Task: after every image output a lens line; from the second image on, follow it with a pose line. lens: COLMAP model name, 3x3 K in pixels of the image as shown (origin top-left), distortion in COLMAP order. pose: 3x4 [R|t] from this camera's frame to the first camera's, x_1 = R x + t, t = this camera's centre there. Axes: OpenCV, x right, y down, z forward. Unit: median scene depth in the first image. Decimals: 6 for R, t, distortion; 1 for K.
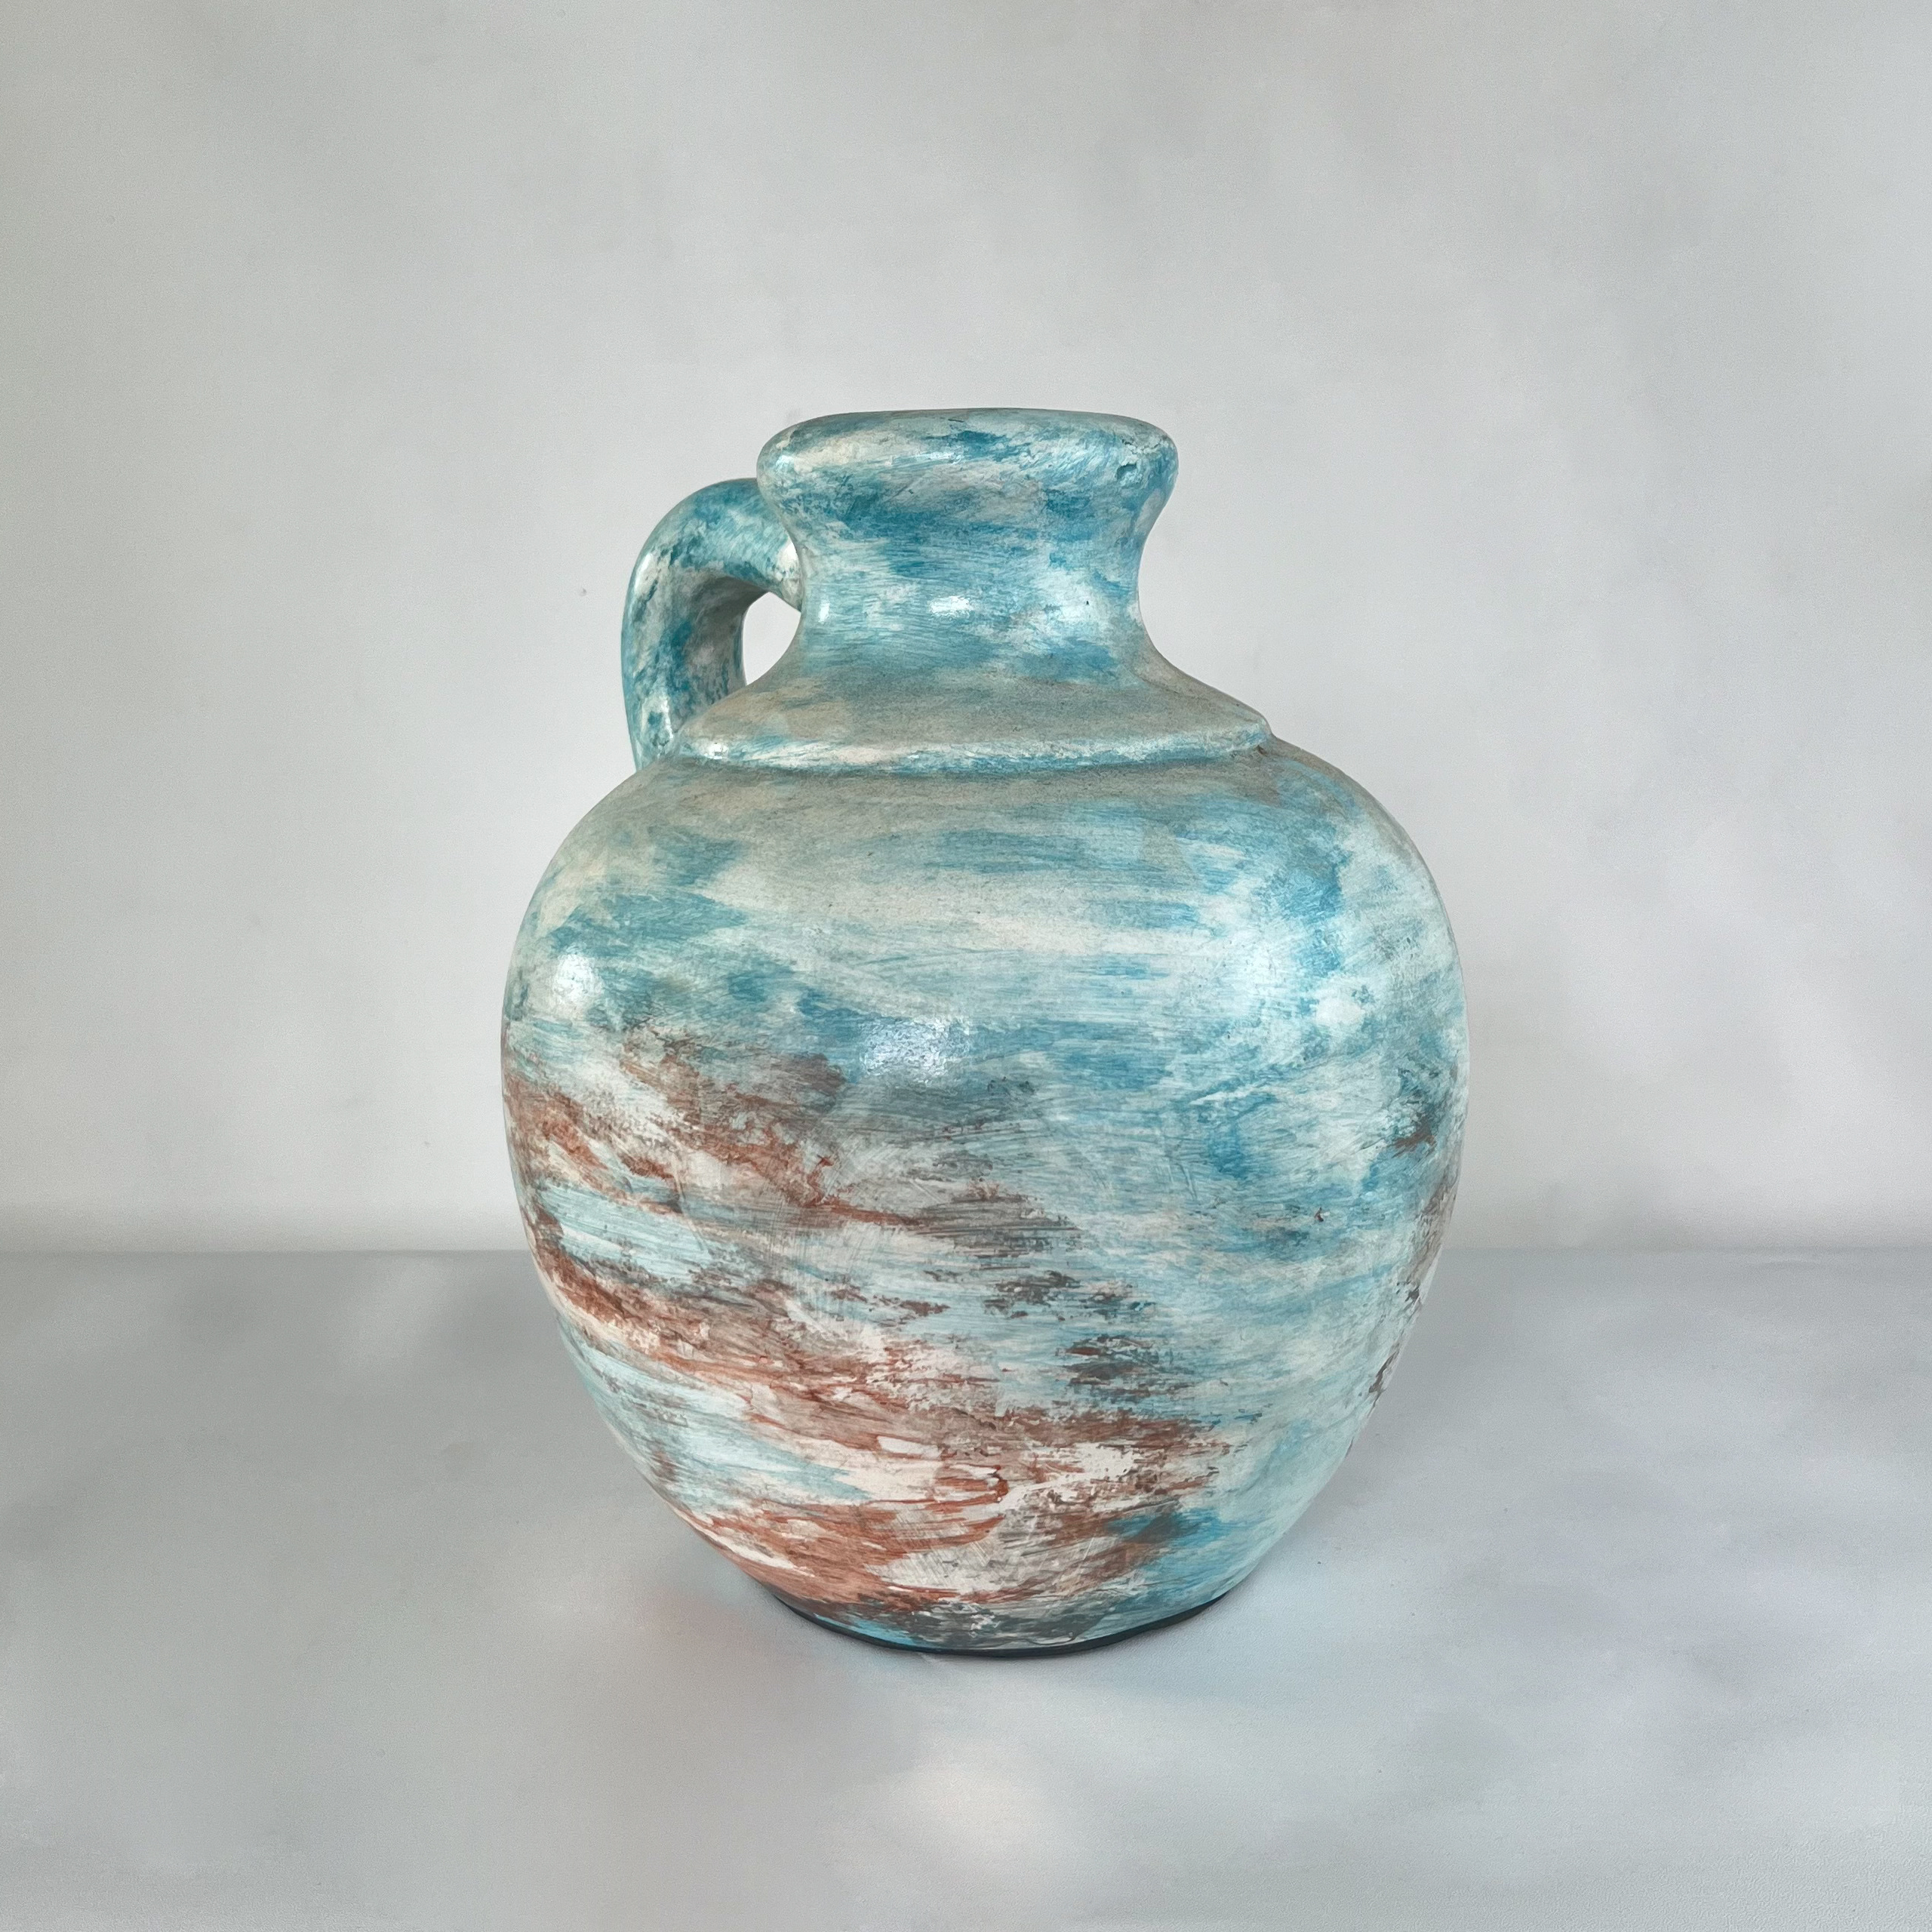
lens RADIAL K [[2344.0, 0, 1001.1], [0, 2344.0, 967.2], [0, 0, 1]] dist [0.150135, -0.036364]
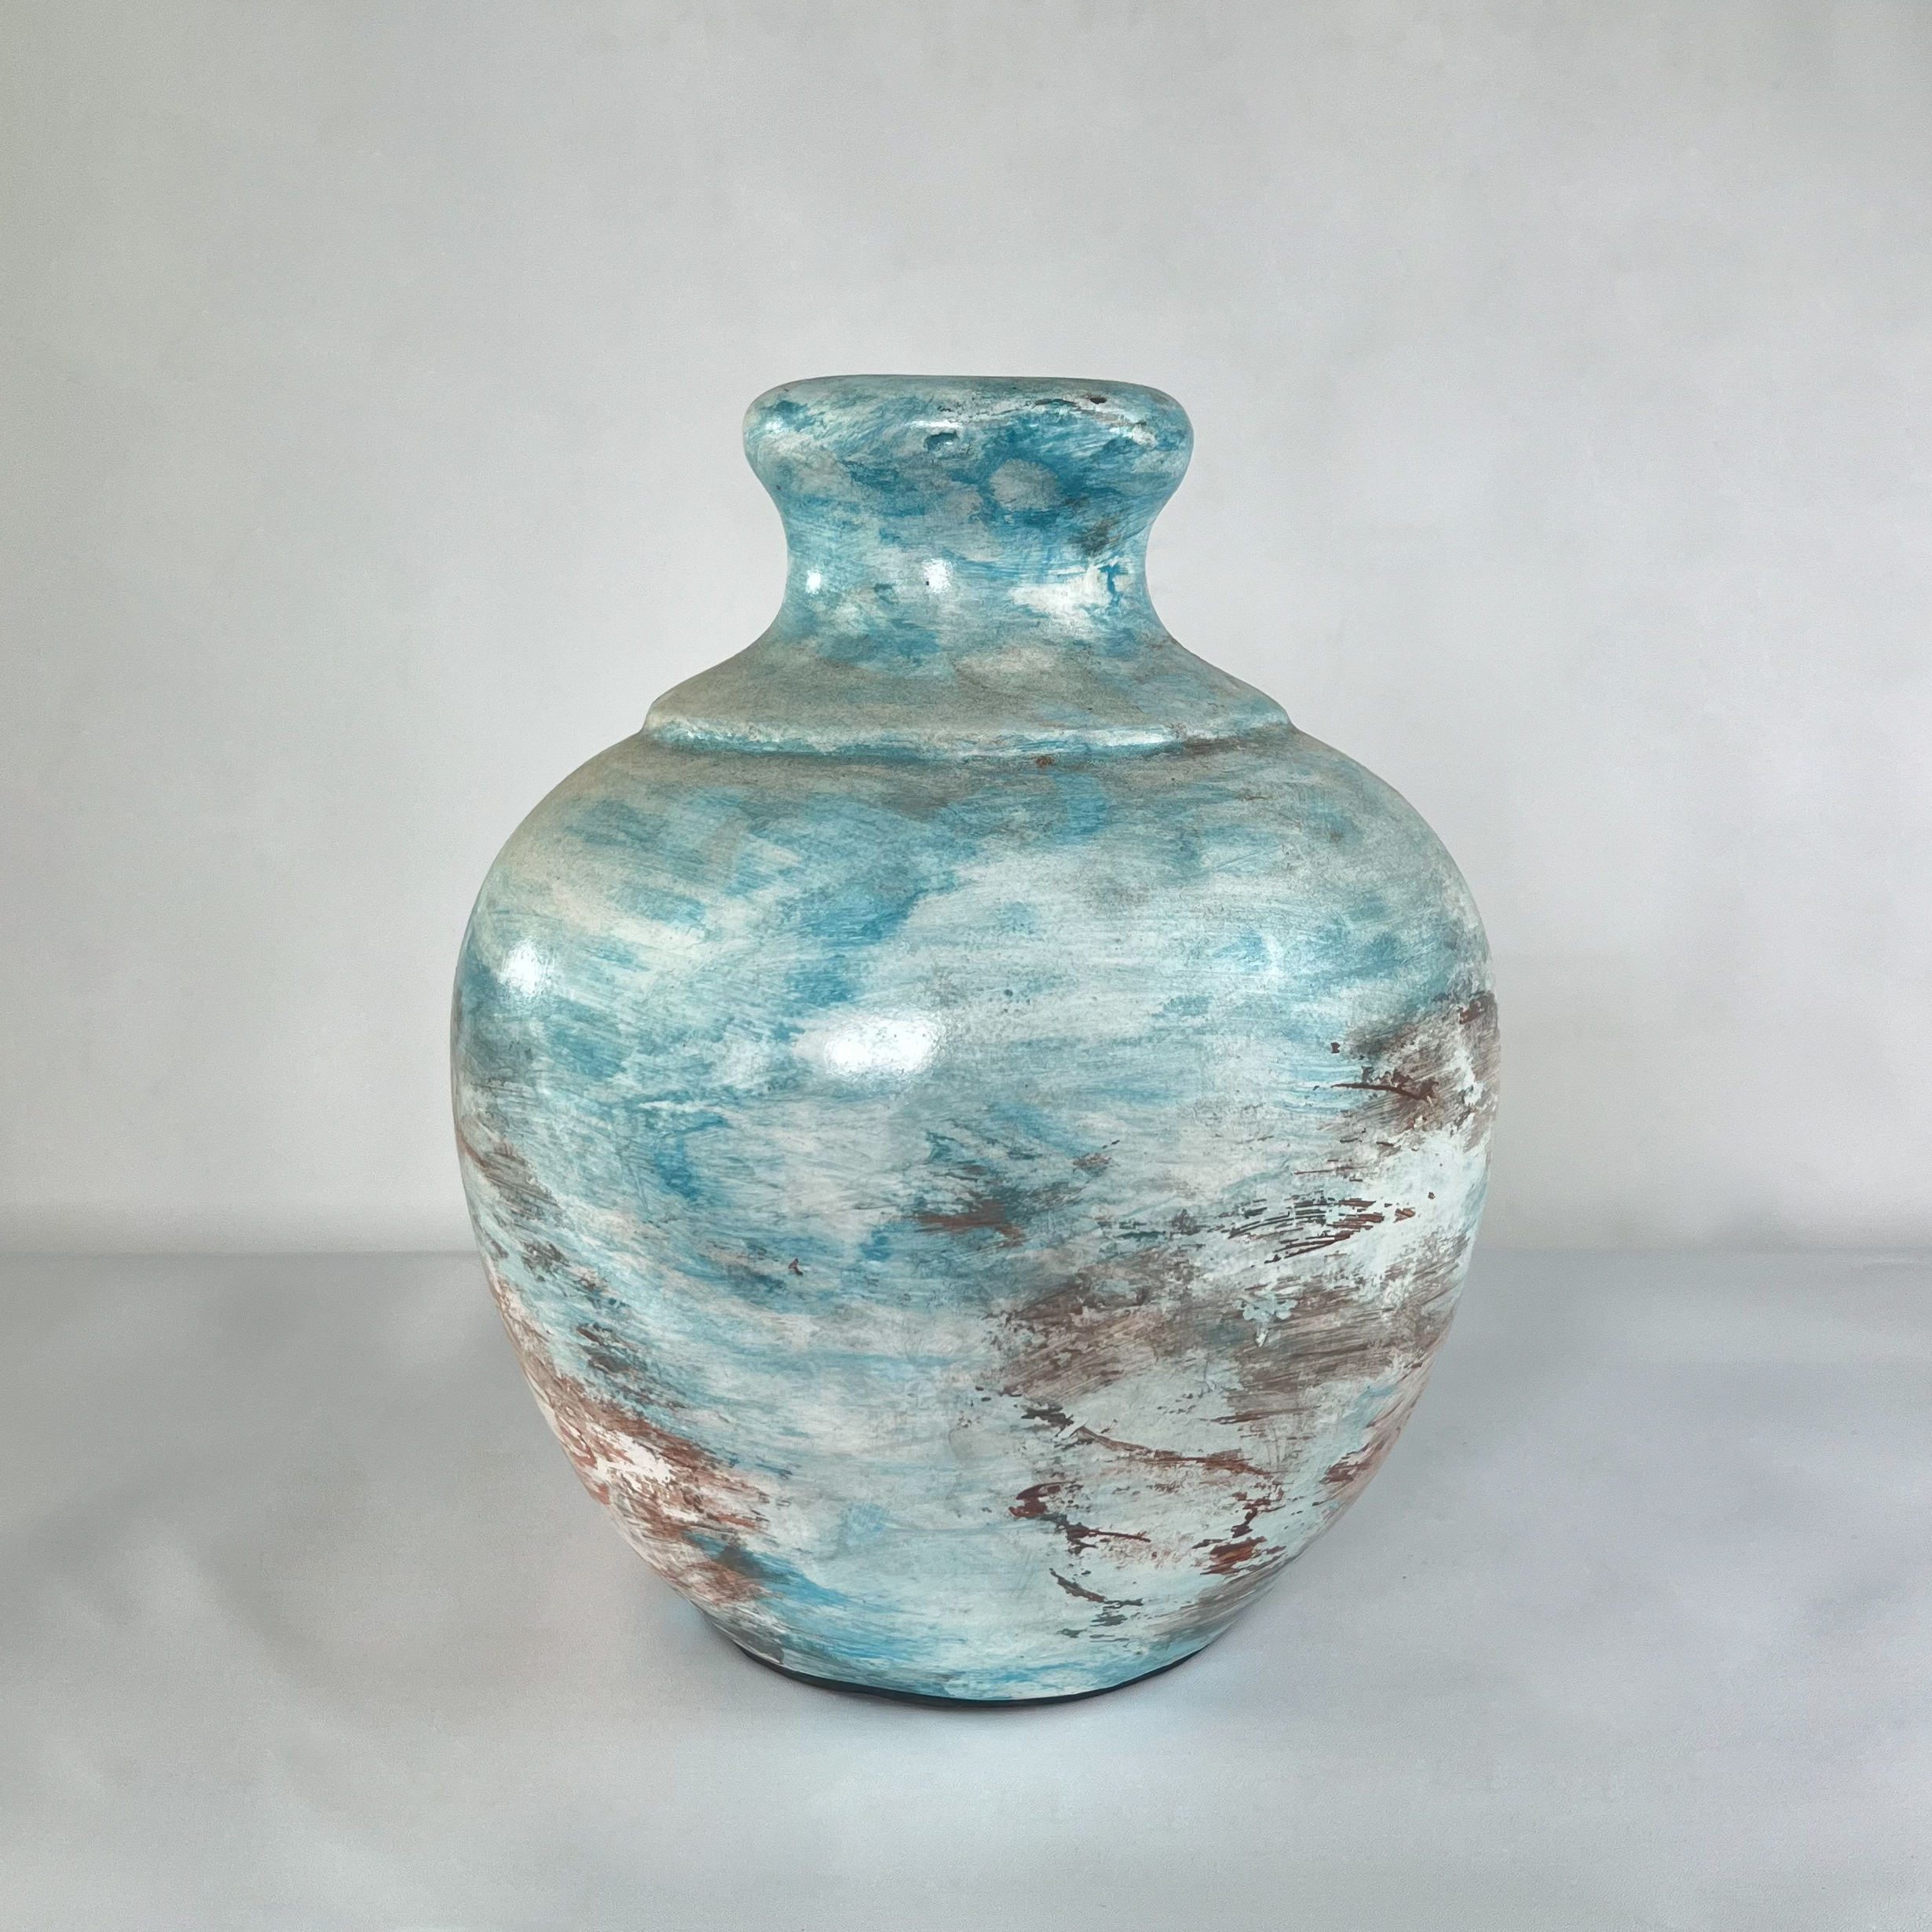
lens RADIAL K [[2464.9, 0, 1033.7], [0, 2464.9, 960.3], [0, 0, 1]] dist [0.148774, -0.011844]
pose [[0.612383, 0.153998, -0.775417, 0.907674], [-0.150037, 0.985657, 0.077260, -0.097405], [0.776193, 0.069029, 0.626705, 0.467956]]
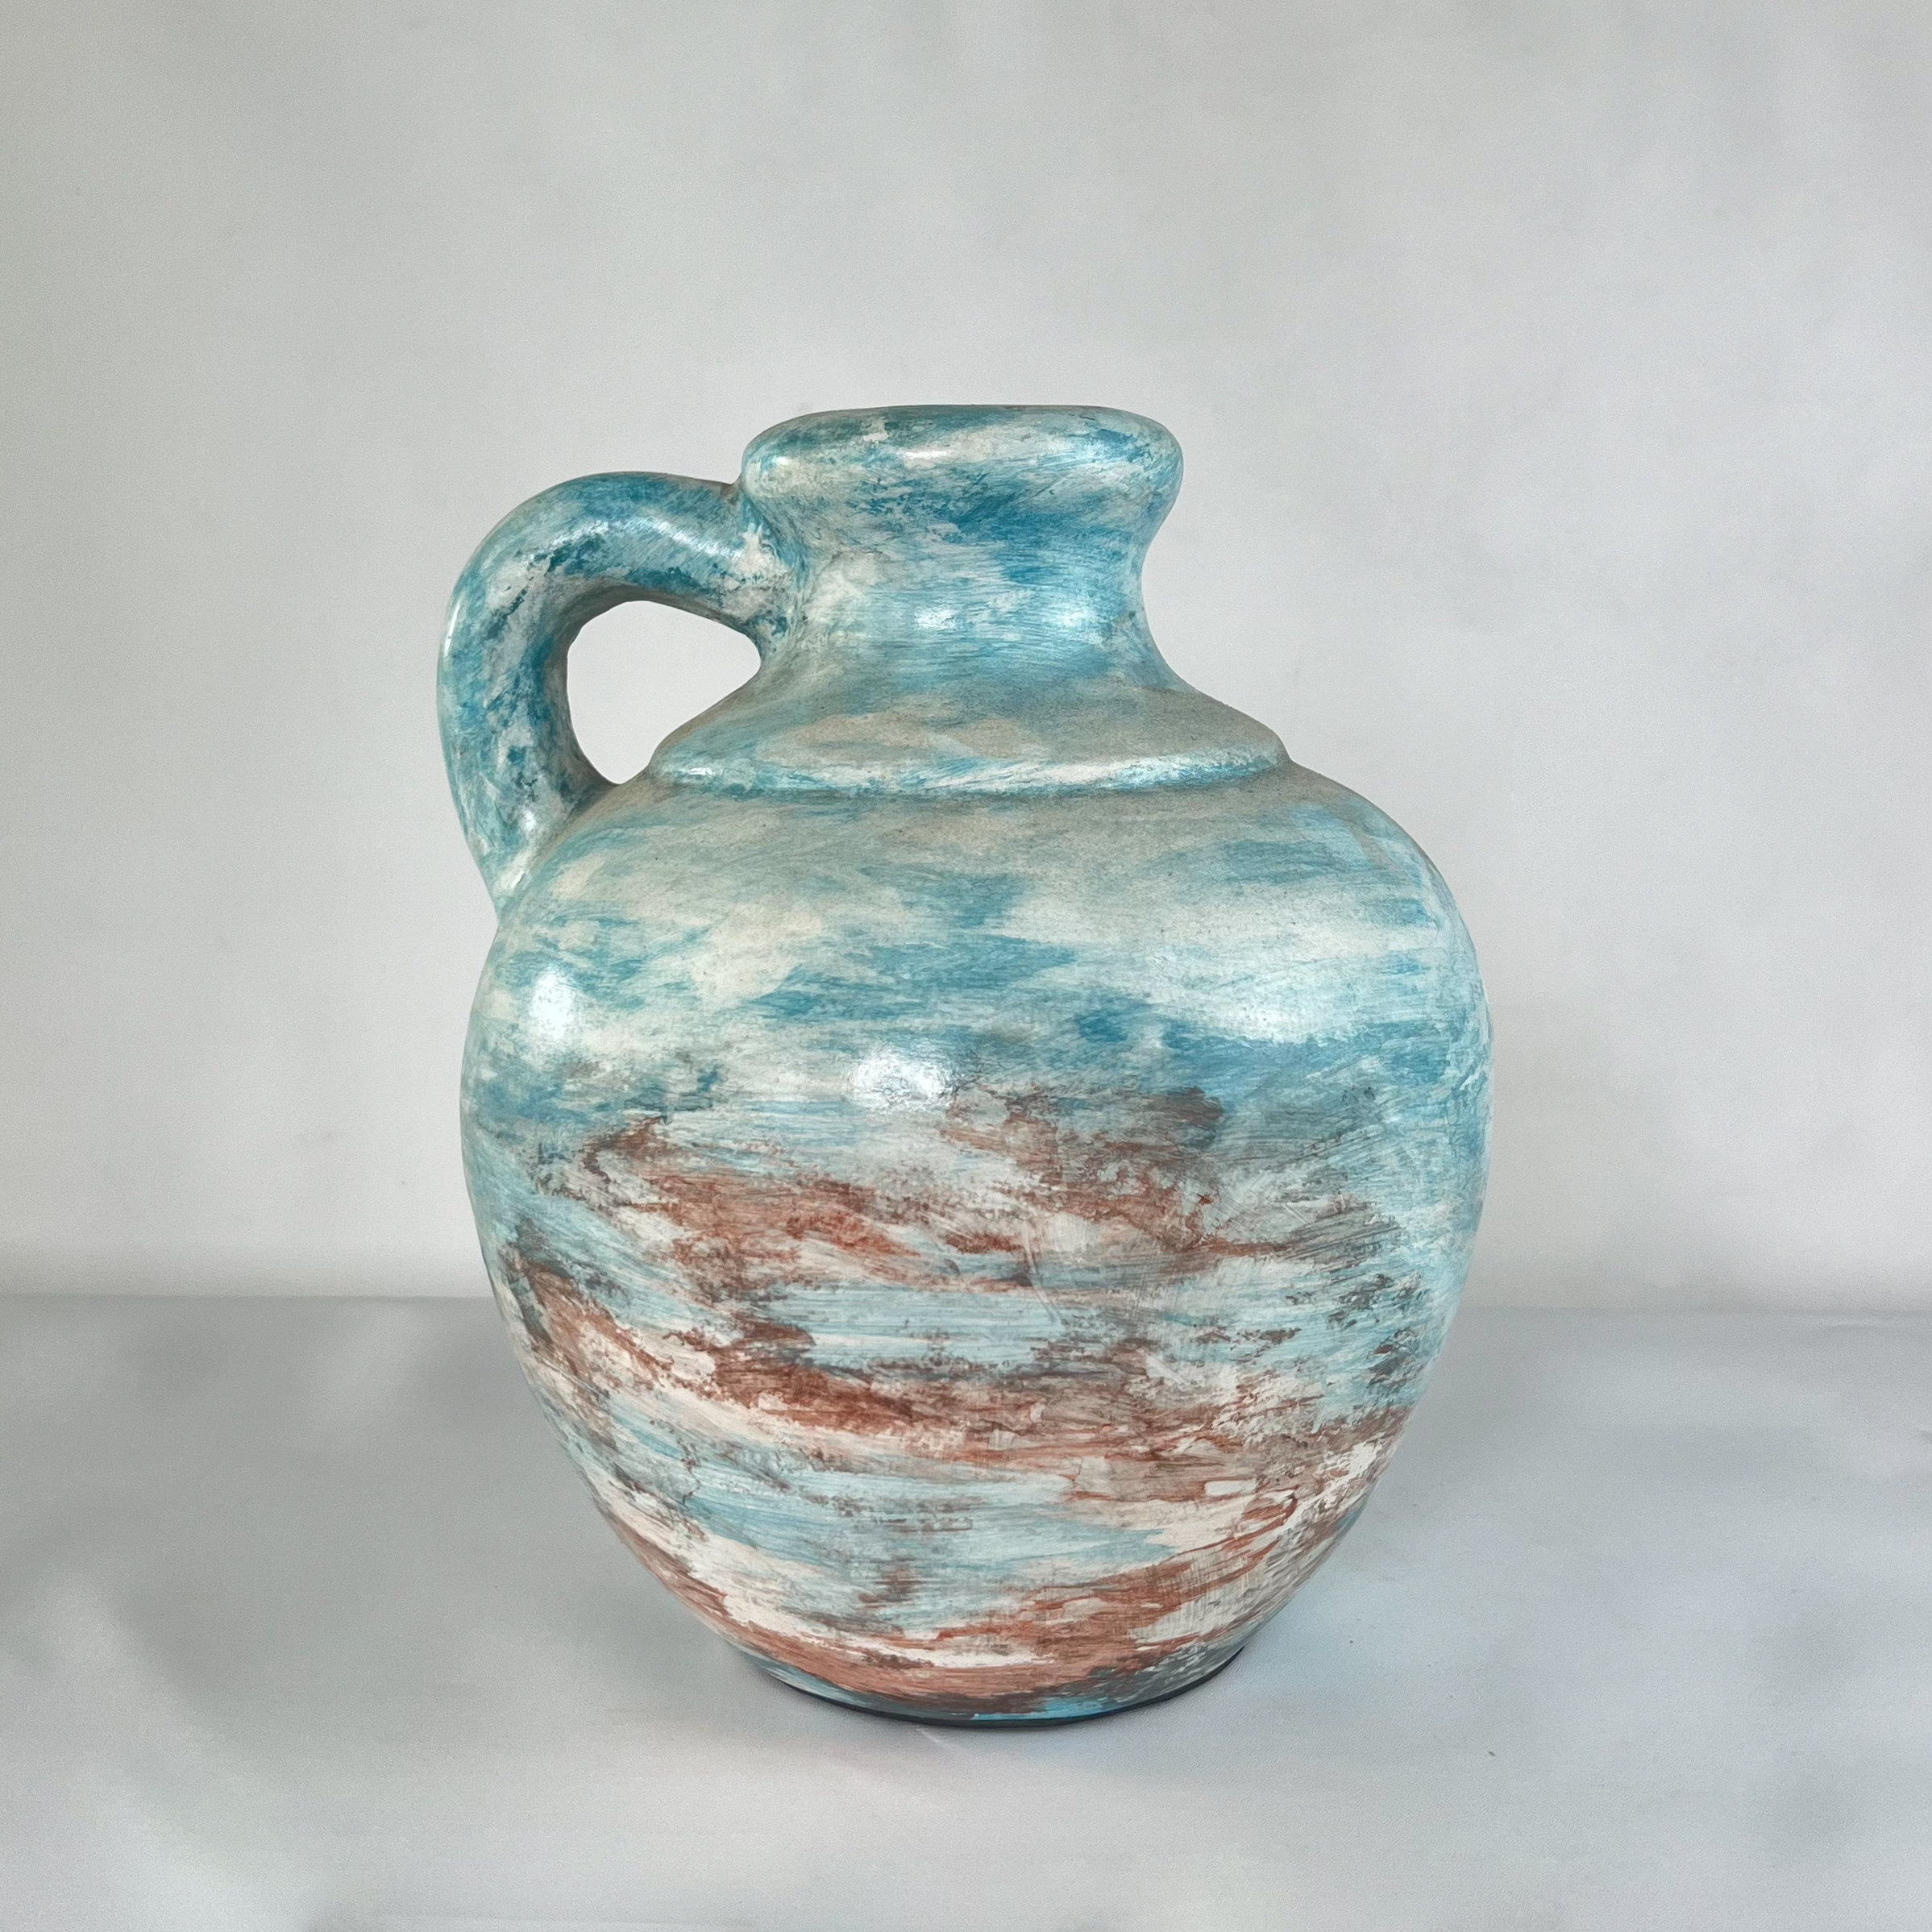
lens RADIAL K [[2419.8, 0, 1011.0], [0, 2419.8, 994.9], [0, 0, 1]] dist [0.150923, -0.009871]
pose [[0.793054, -0.105862, 0.599882, -0.680315], [0.106250, 0.993727, 0.034901, -0.039682], [-0.599814, 0.036059, 0.799327, 0.250814]]
